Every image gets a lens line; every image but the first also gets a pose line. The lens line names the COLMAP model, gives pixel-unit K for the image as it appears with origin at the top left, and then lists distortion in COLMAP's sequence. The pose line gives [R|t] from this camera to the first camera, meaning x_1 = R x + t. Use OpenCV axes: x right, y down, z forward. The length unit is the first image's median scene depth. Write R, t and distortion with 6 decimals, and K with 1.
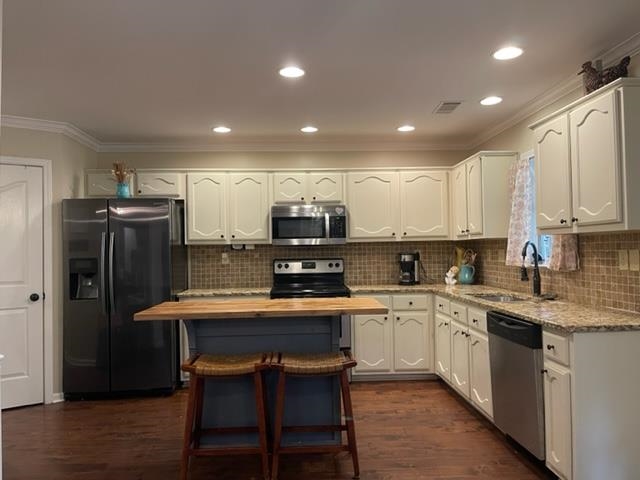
lens RADIAL K [[483.2, 0, 317.1], [0, 483.2, 238.9], [0, 0, 1]] dist [0.051659, -0.035453]
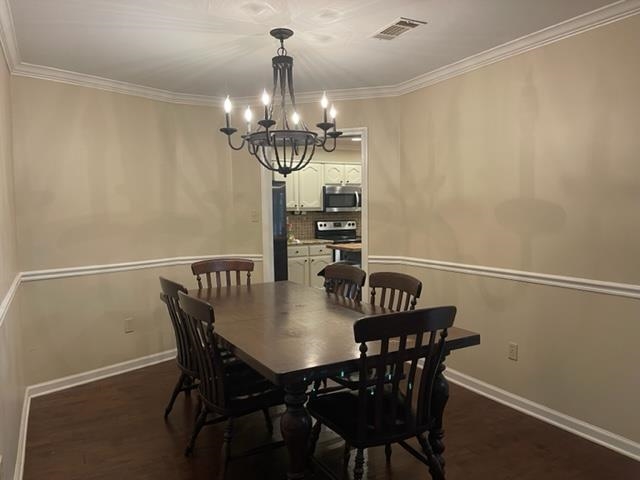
lens RADIAL K [[483.2, 0, 322.2], [0, 483.2, 242.1], [0, 0, 1]] dist [0.051659, -0.035453]
pose [[0.896144, -0.026791, 0.442954, -0.774249], [-0.013750, 0.996020, 0.088060, -0.025995], [-0.443550, -0.085005, 0.892209, -0.376962]]
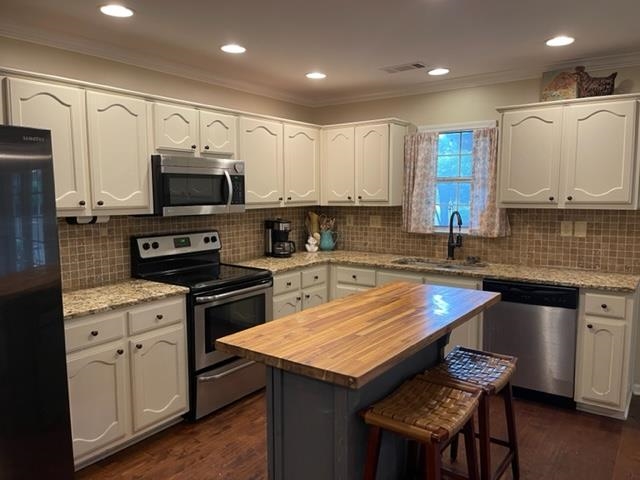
lens RADIAL K [[483.2, 0, 321.0], [0, 483.2, 235.1], [0, 0, 1]] dist [0.051659, -0.035453]
pose [[0.615894, -0.059034, 0.785614, -0.464718], [-0.022208, 0.995491, 0.092216, -0.026281], [-0.787516, -0.074242, 0.611806, 0.420701]]
